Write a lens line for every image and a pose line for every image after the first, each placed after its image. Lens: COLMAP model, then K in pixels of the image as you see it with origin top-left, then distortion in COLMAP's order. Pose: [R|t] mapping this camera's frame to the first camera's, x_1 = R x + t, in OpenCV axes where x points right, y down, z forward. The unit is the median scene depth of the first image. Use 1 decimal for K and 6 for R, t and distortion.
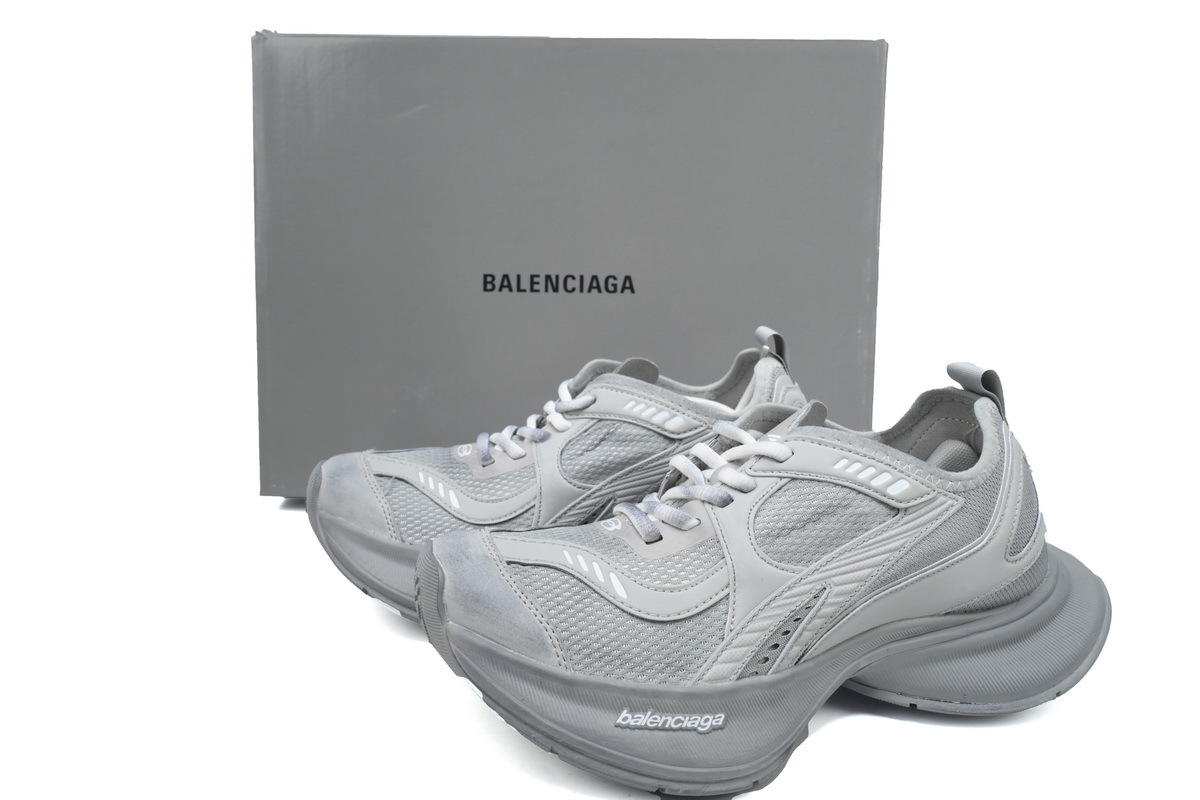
lens RADIAL K [[965.8, 0, 600.0], [0, 965.8, 400.0], [0, 0, 1]] dist [0.003499, -0.001187]
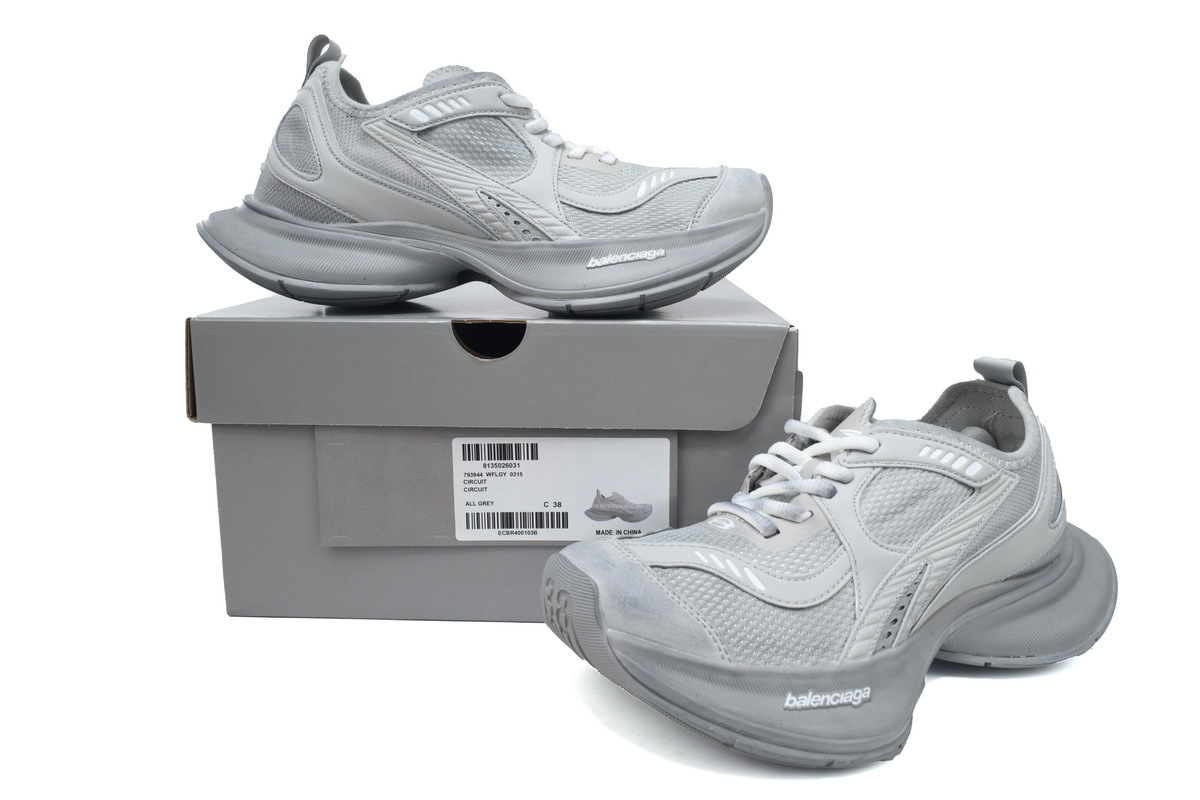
lens RADIAL K [[965.8, 0, 600.0], [0, 965.8, 400.0], [0, 0, 1]] dist [0.003499, -0.001187]
pose [[0.973875, -0.051648, 0.221134, -0.366393], [0.055971, 0.998343, -0.013327, 0.001589], [-0.220079, 0.025356, 0.975152, 0.003253]]
